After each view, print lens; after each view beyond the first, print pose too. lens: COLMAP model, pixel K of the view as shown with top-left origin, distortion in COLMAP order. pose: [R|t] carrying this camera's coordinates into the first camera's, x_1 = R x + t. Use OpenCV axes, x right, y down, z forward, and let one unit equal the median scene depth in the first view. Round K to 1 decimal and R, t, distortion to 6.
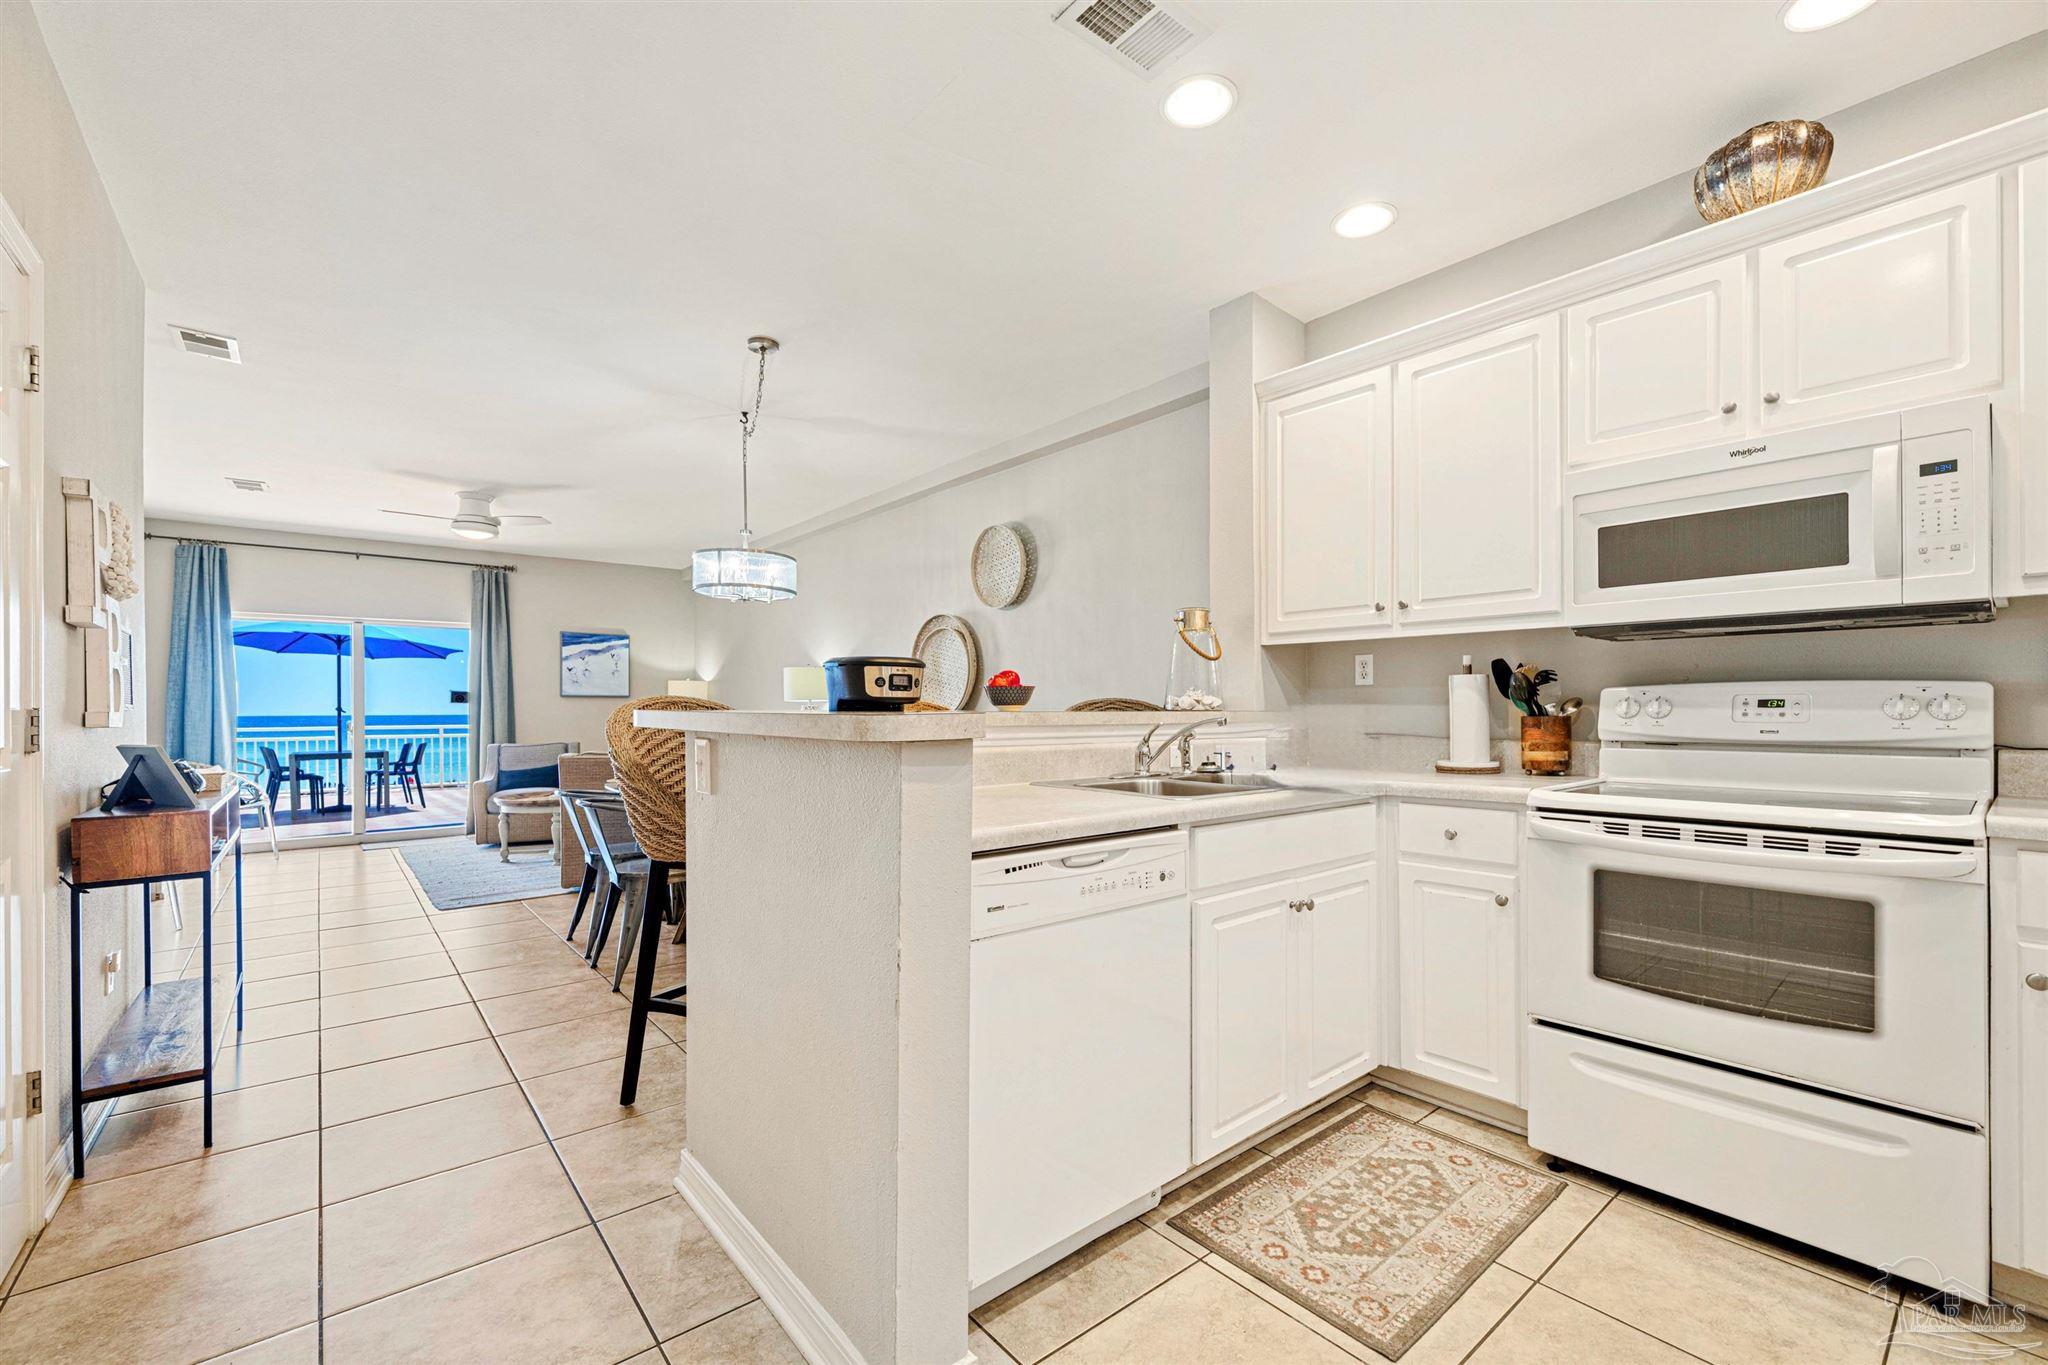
lens RADIAL K [[853.6, 0, 1022.4], [0, 853.6, 702.0], [0, 0, 1]] dist [0.001238, 0.000117]
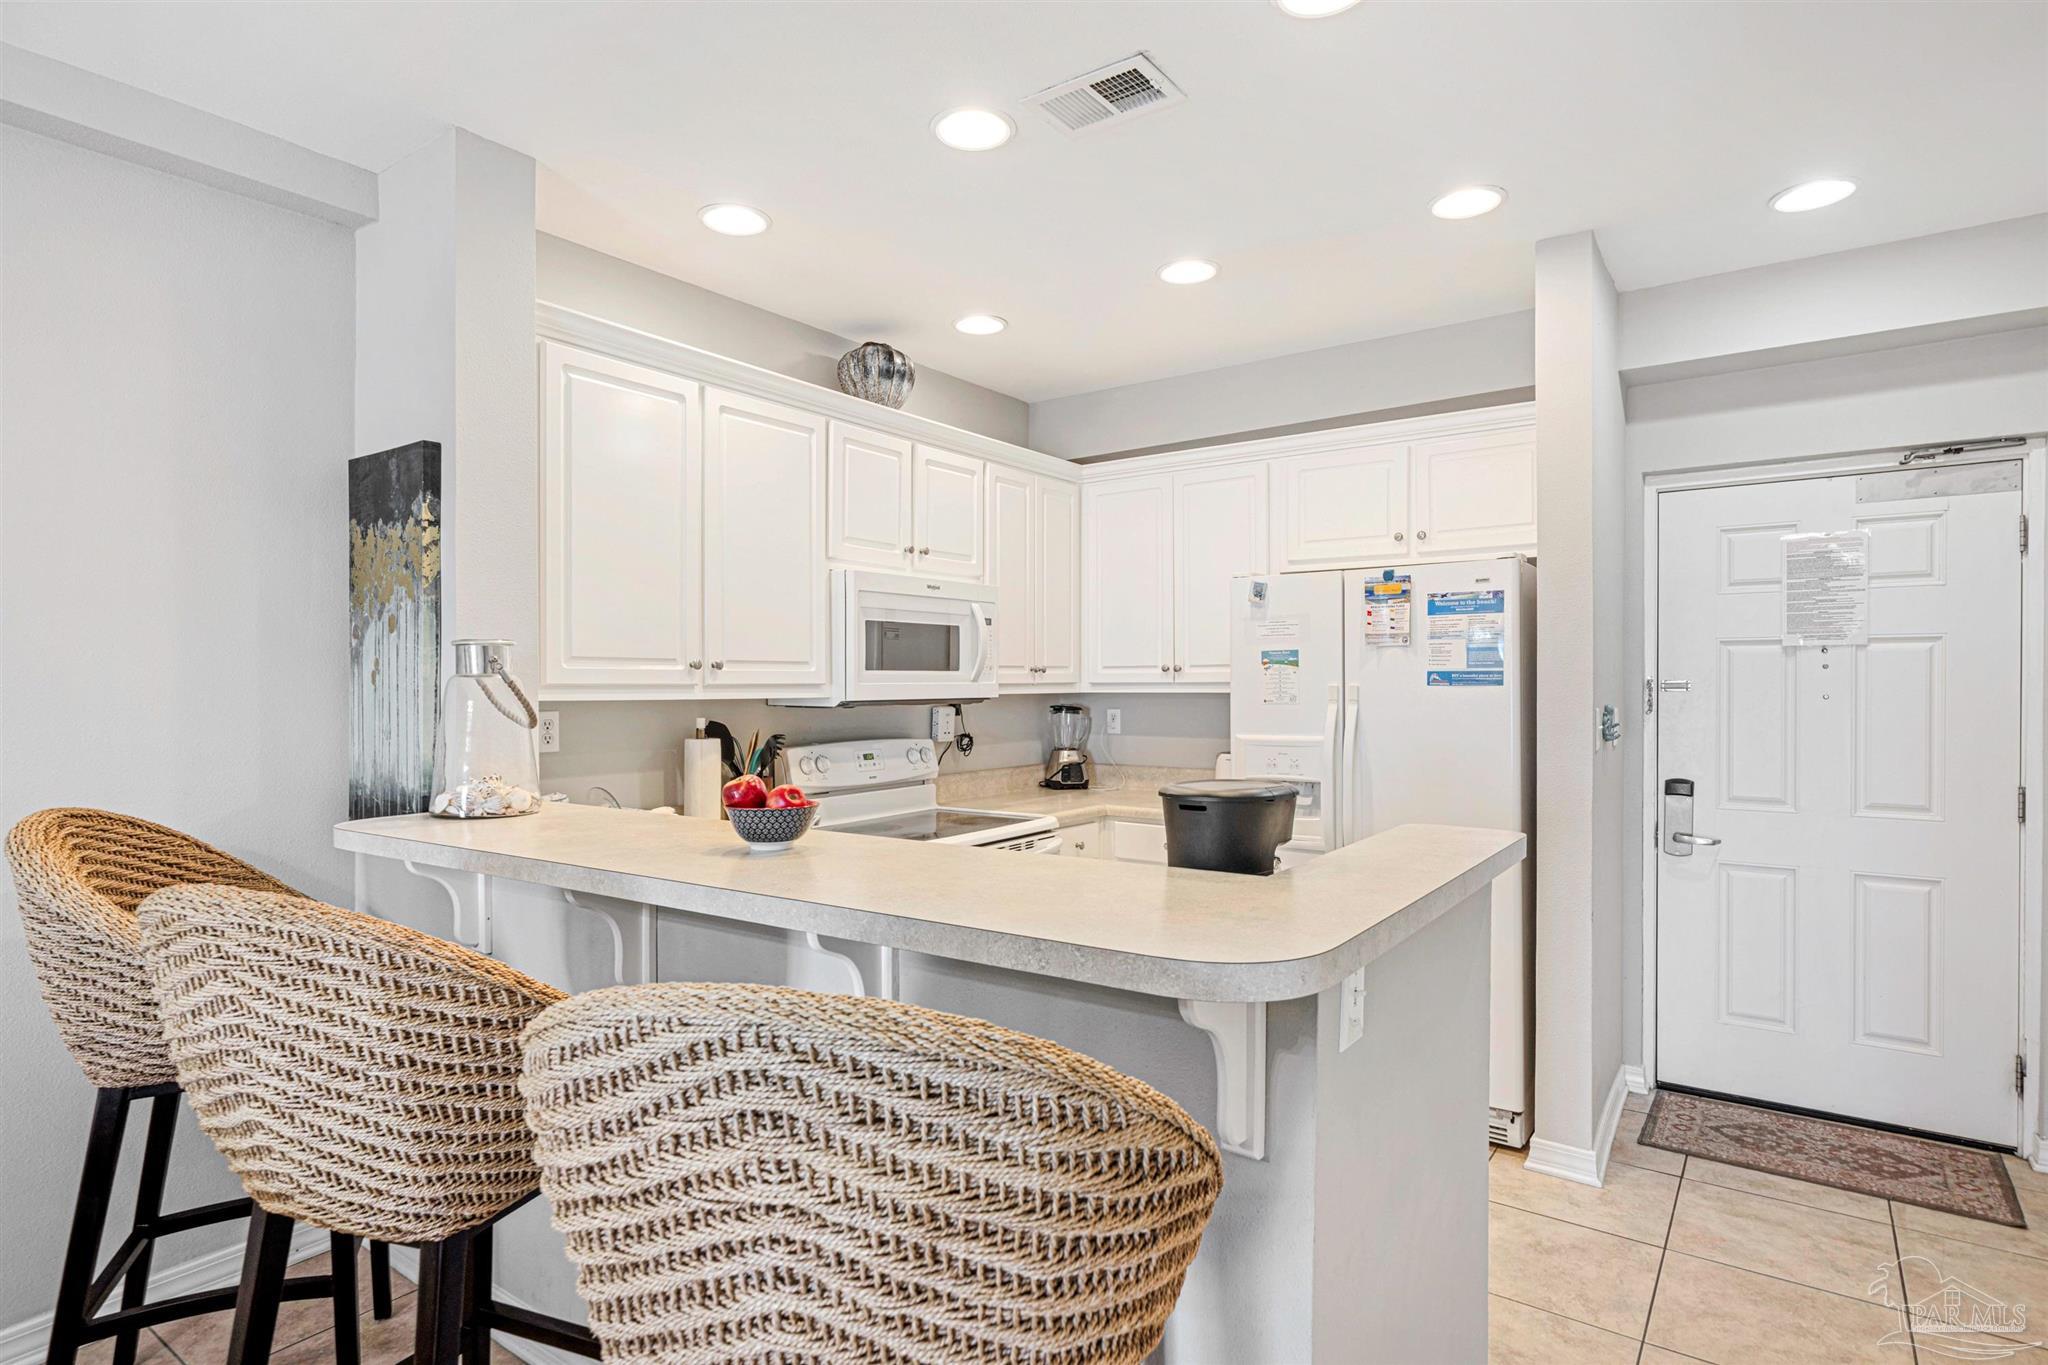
lens RADIAL K [[1093.2, 0, 1017.1], [0, 1093.2, 692.4], [0, 0, 1]] dist [0.001398, 0.000585]
pose [[-0.251872, -0.006900, 0.967736, -0.909956], [-0.004217, 0.999973, 0.006033, -0.116214], [-0.967751, -0.002562, -0.251895, 1.227955]]
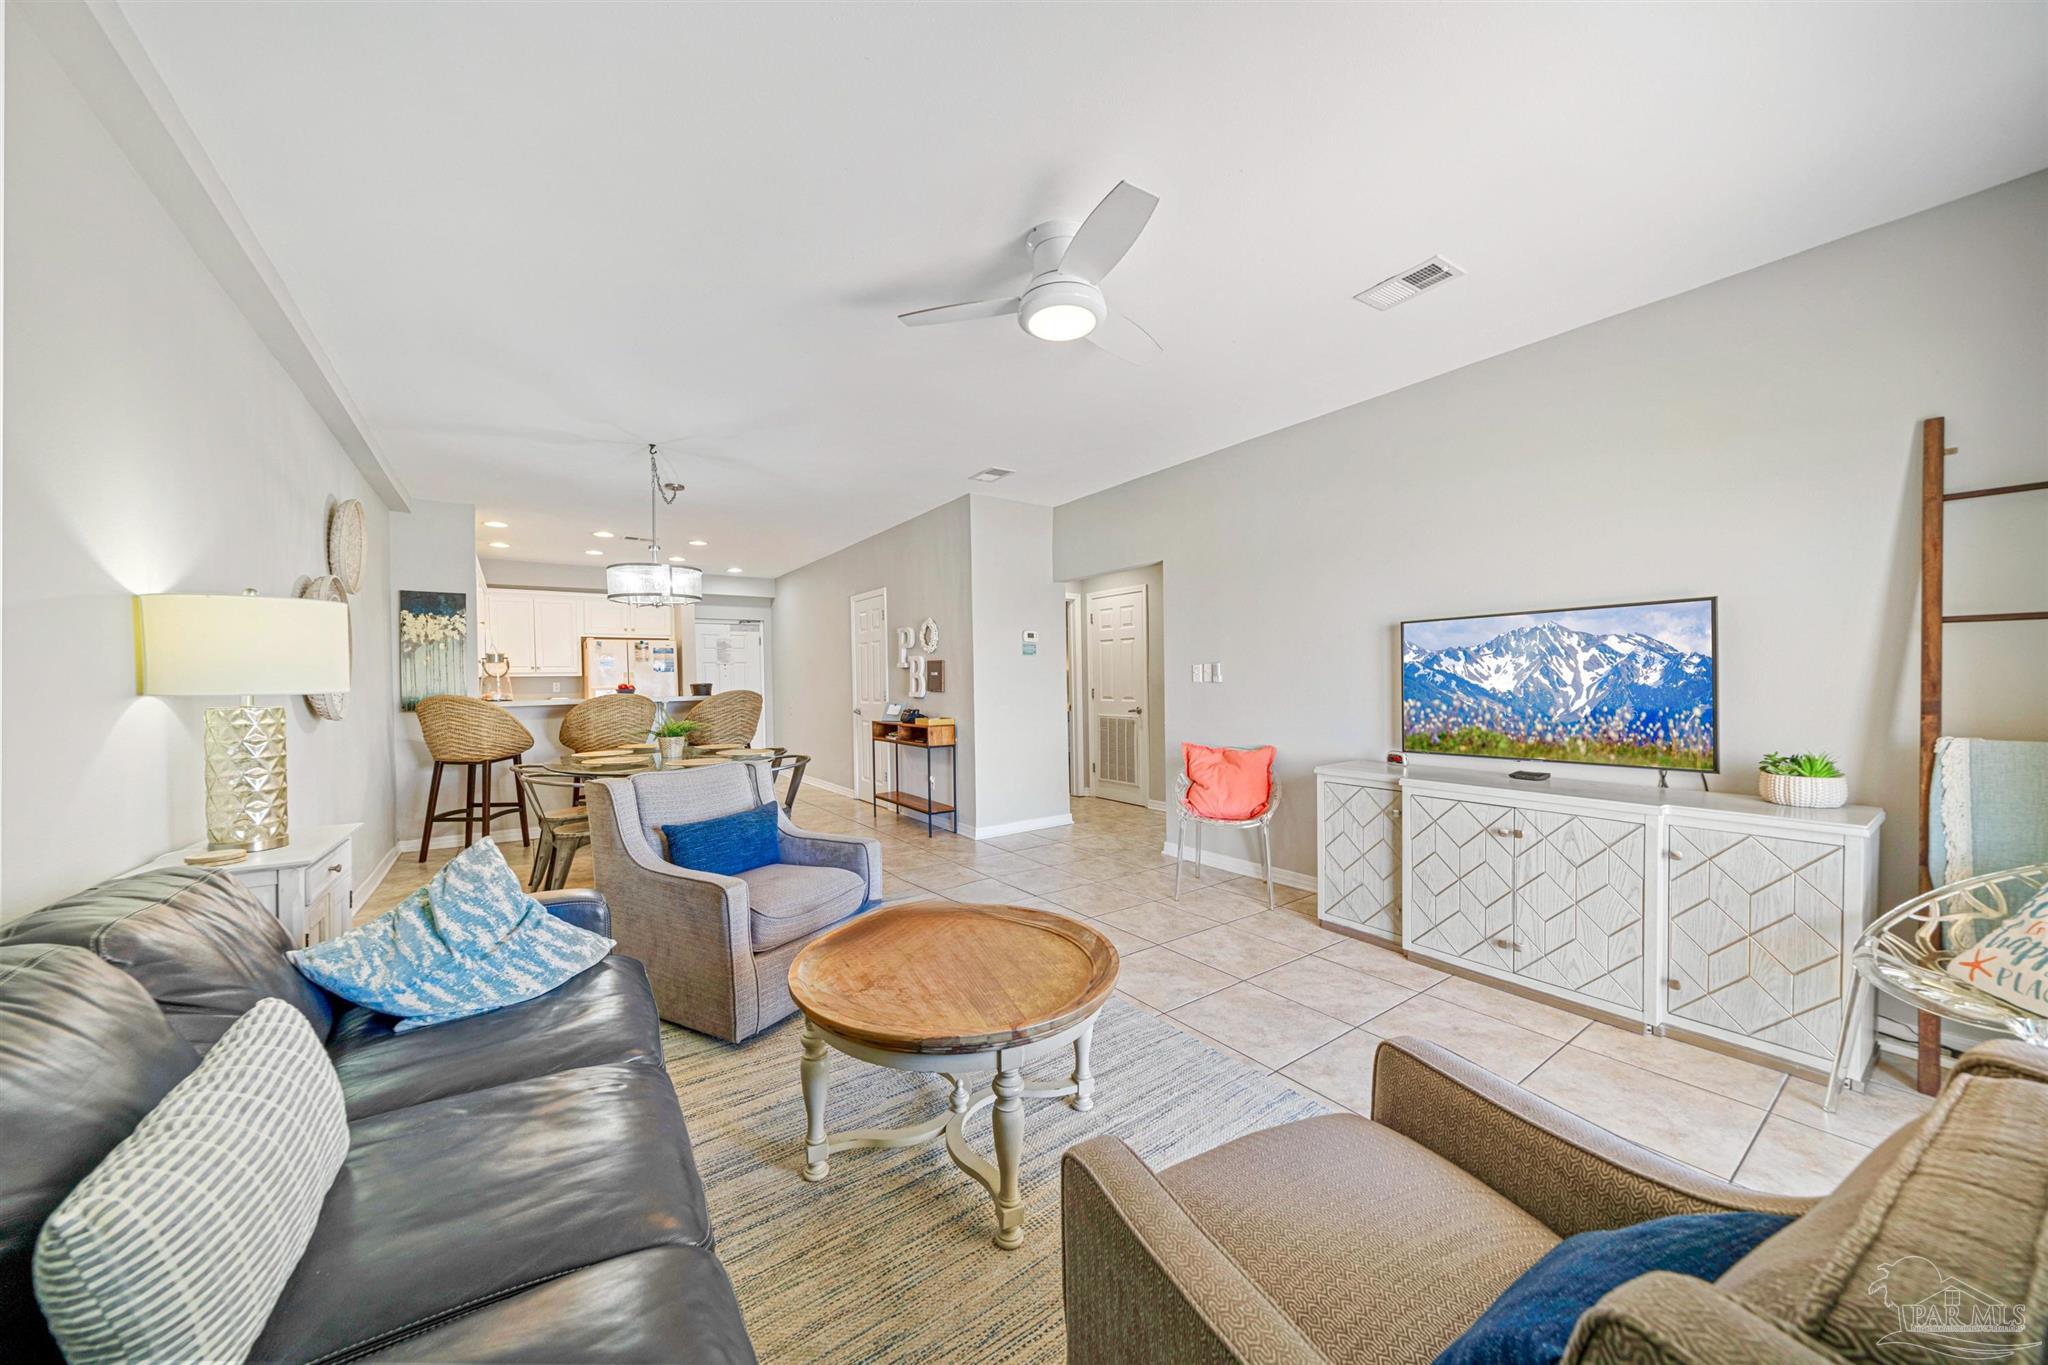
lens RADIAL K [[714.1, 0, 1022.6], [0, 714.1, 677.1], [0, 0, 1]] dist [0.000036, 0.000102]
pose [[-0.996523, 0.015230, 0.081915, -1.859912], [0.013895, 0.999762, -0.016840, 0.002364], [-0.082152, -0.015644, -0.996497, 3.943690]]
